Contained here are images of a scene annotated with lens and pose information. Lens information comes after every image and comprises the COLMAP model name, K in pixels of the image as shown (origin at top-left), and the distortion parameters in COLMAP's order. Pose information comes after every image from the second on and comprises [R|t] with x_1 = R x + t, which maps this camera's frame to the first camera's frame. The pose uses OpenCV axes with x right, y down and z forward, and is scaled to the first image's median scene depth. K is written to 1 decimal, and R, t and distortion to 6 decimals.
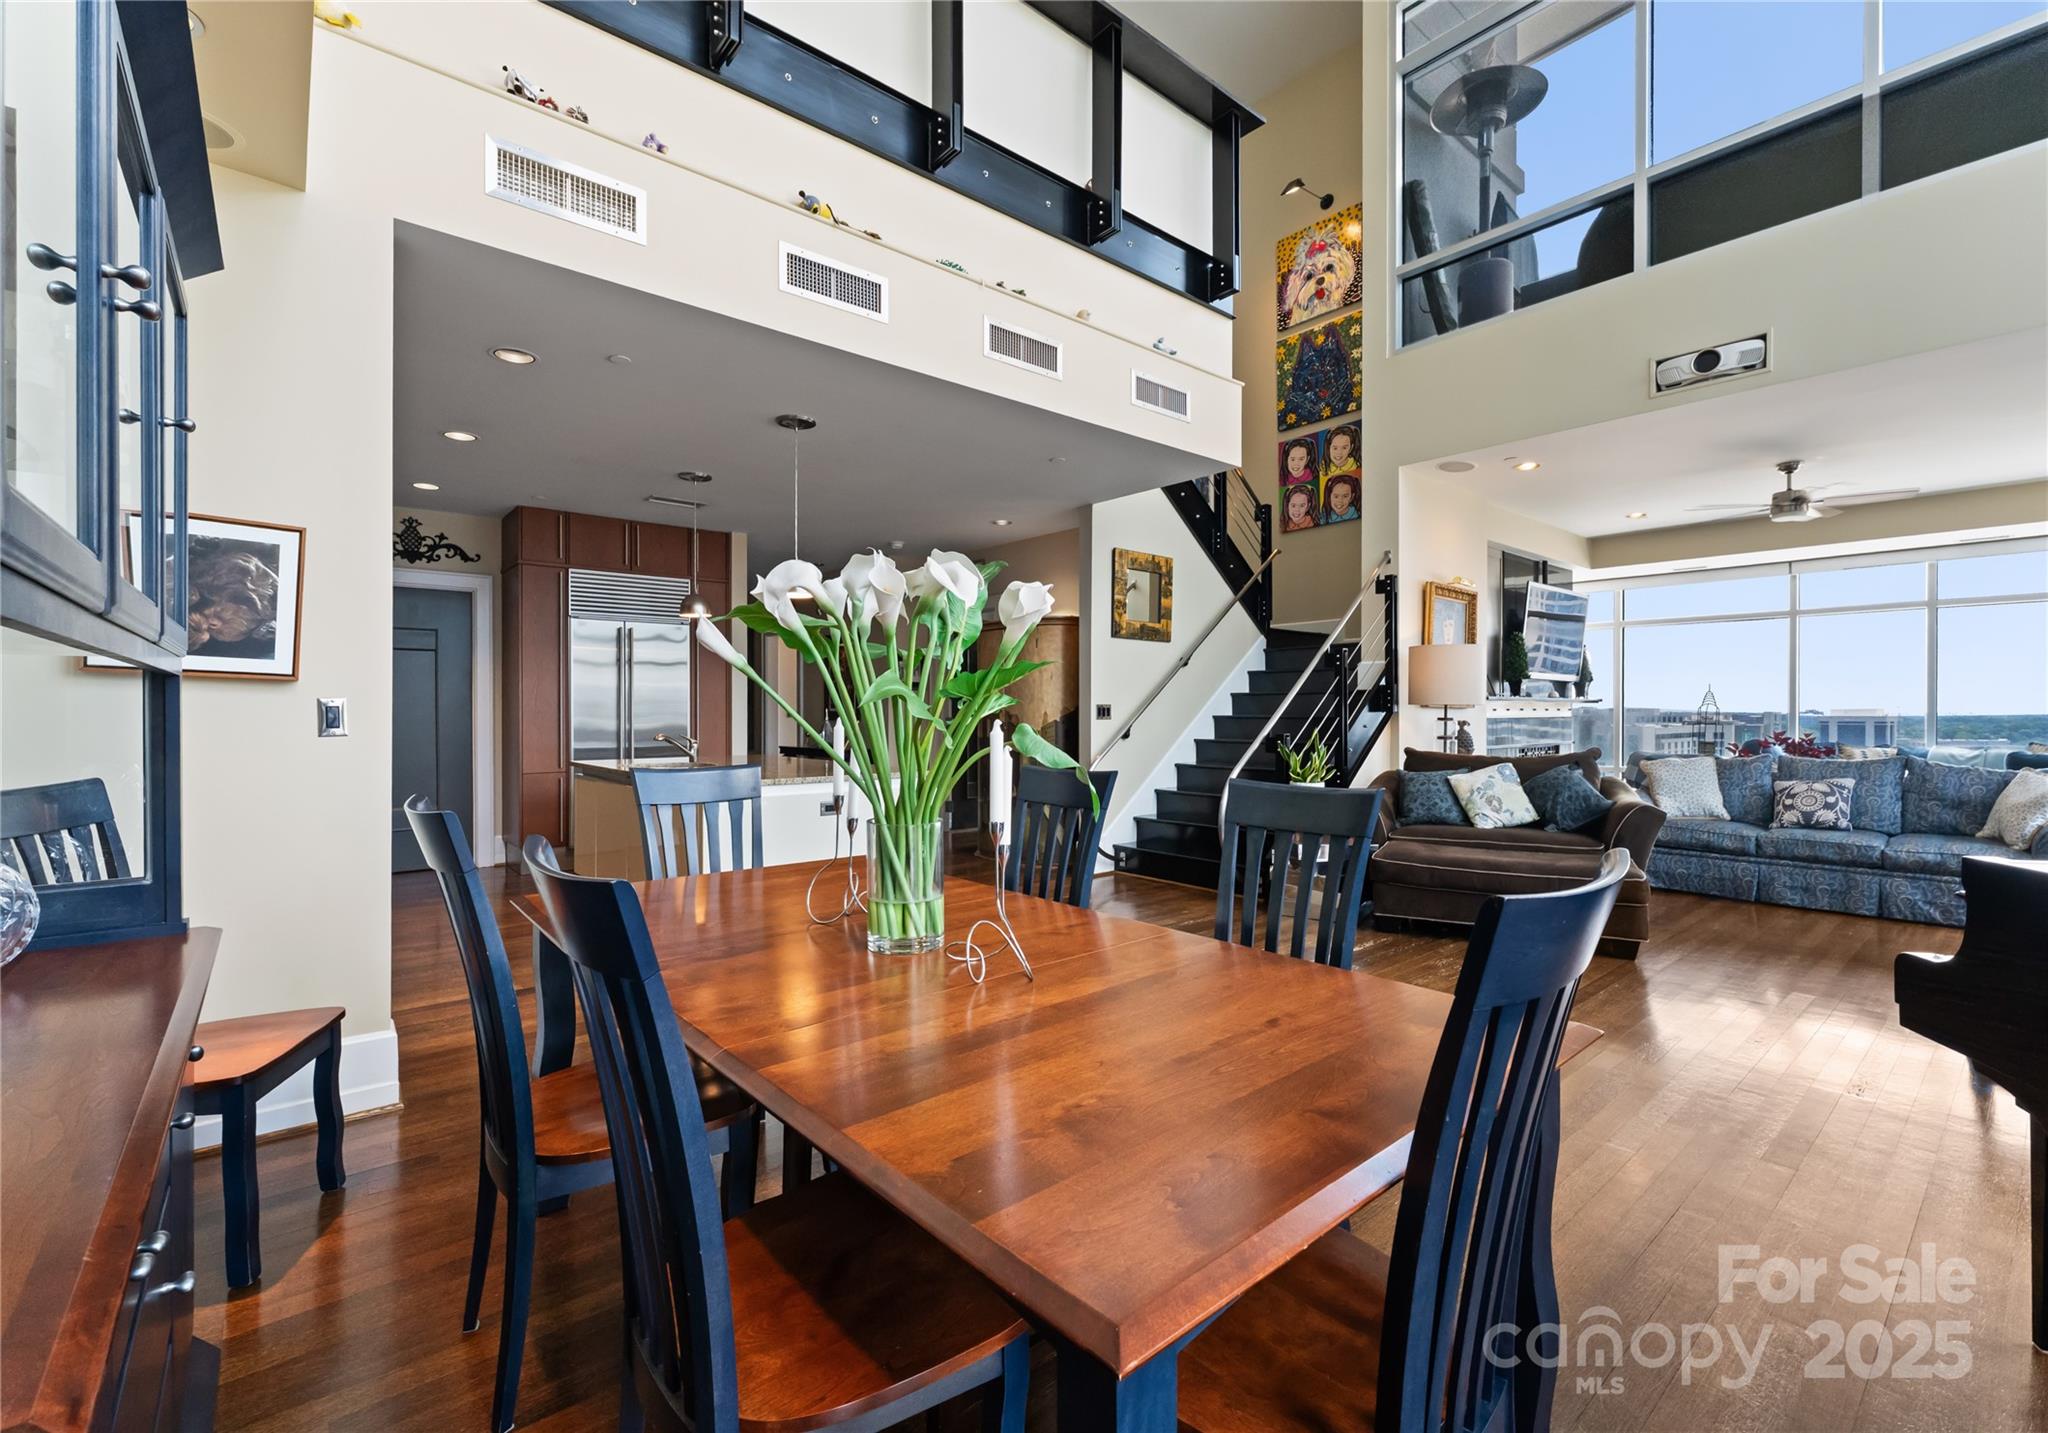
lens RADIAL K [[880.2, 0, 1024.0], [0, 880.2, 716.5], [0, 0, 1]] dist [-0.000002, 0.000642]
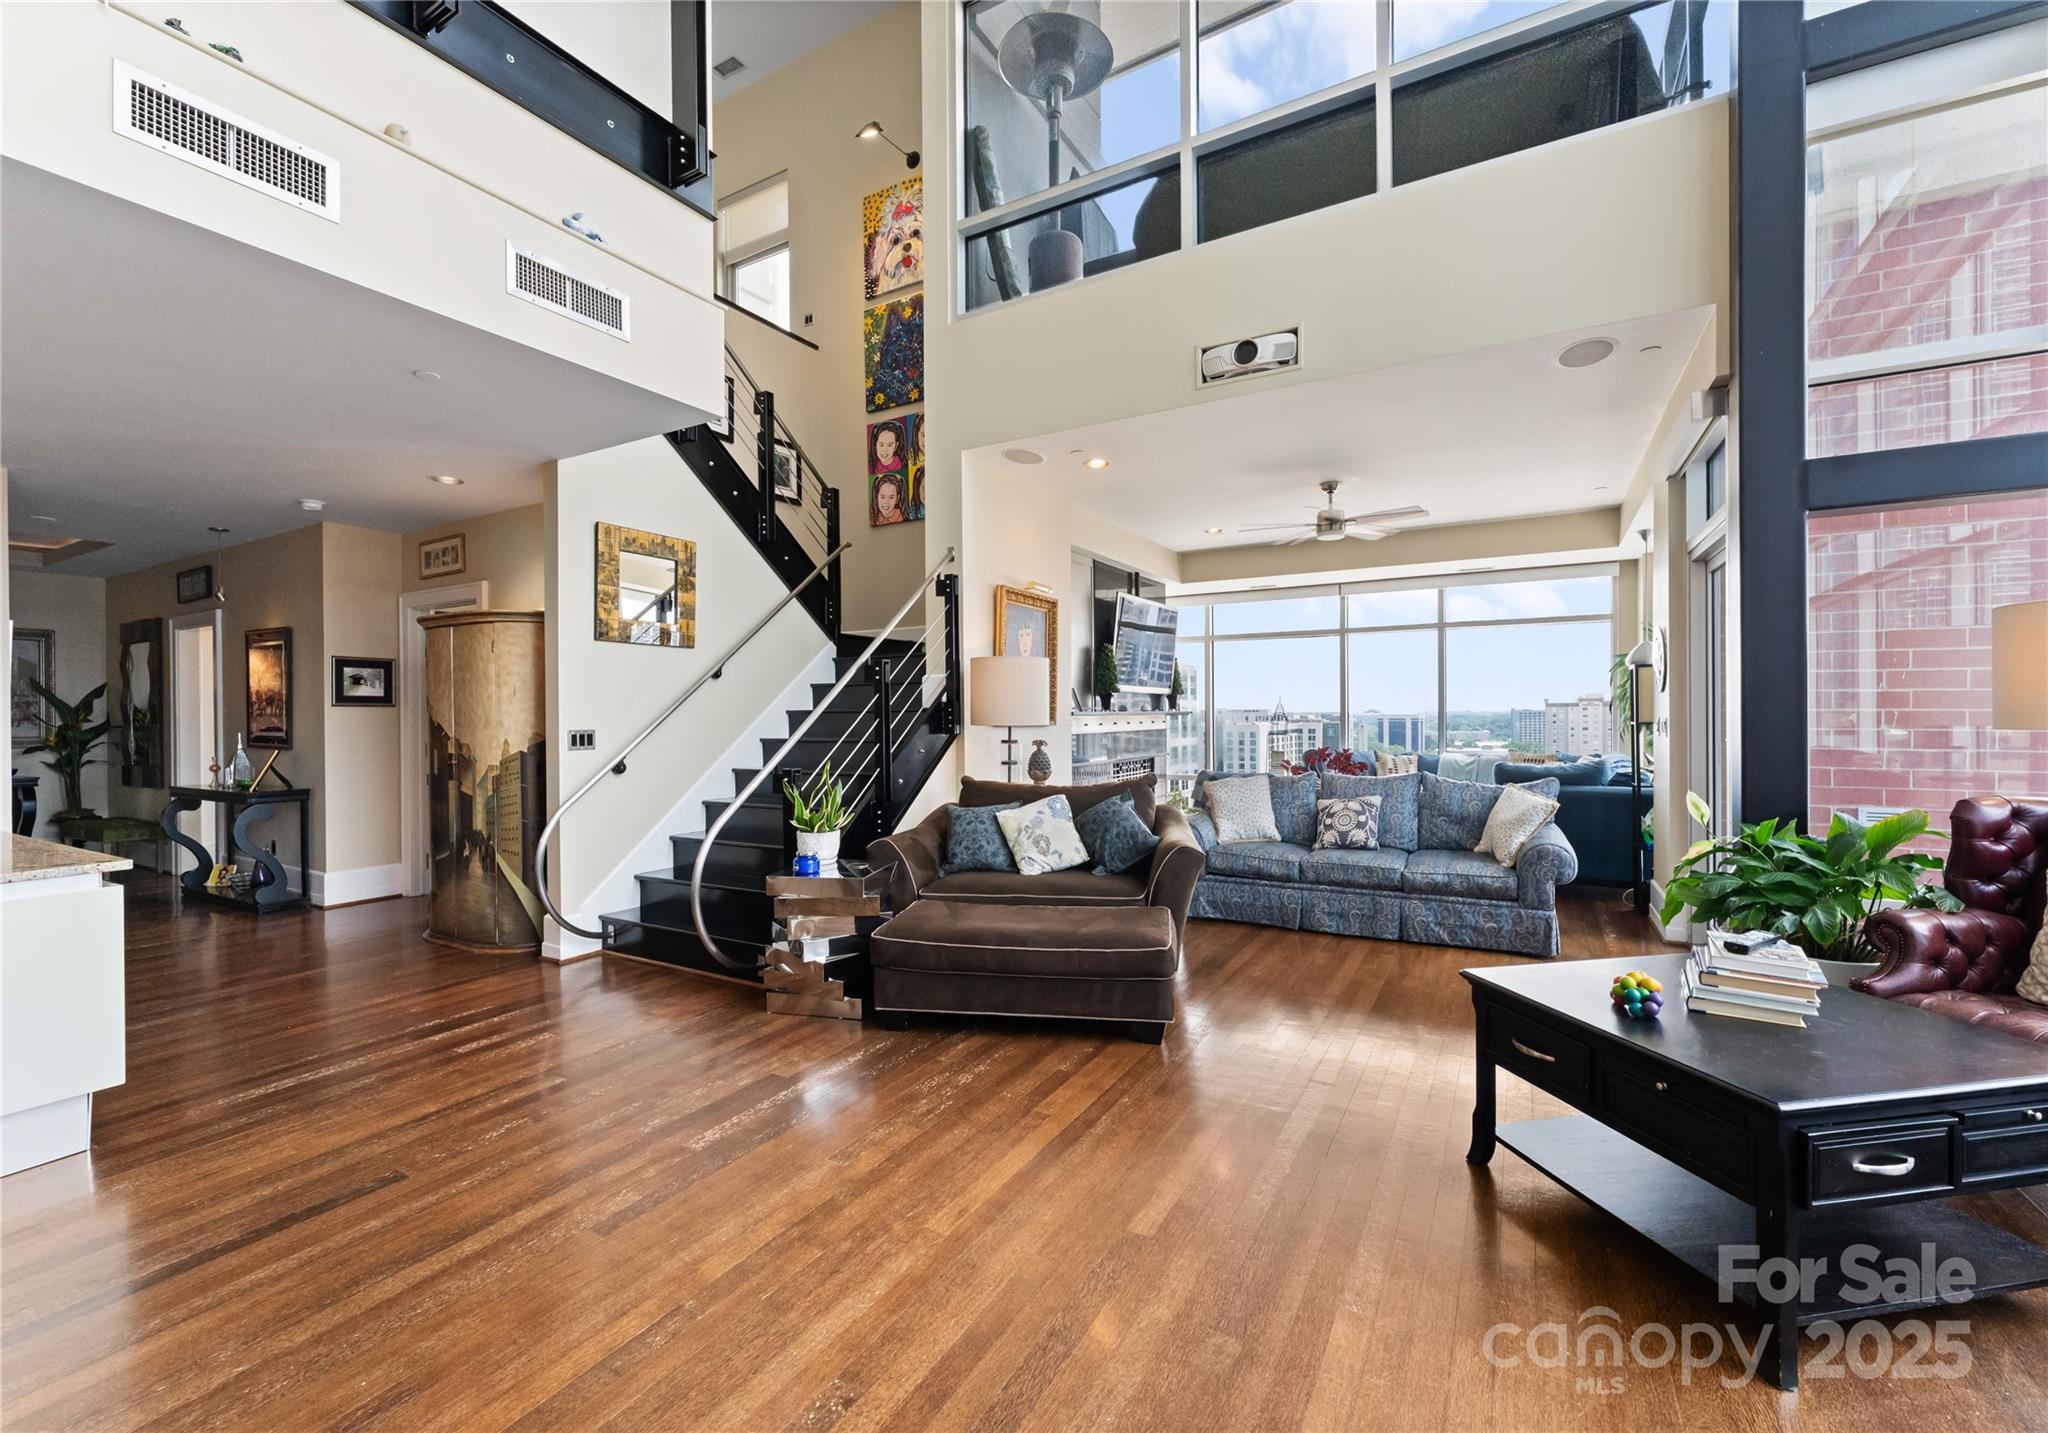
lens RADIAL K [[865.1, 0, 1019.9], [0, 865.1, 723.8], [0, 0, 1]] dist [-0.000759, -0.000404]
pose [[0.941511, -0.012478, 0.336751, 0.193891], [0.011494, 0.999922, 0.004917, -0.018446], [-0.336786, -0.000759, 0.941581, 0.181883]]
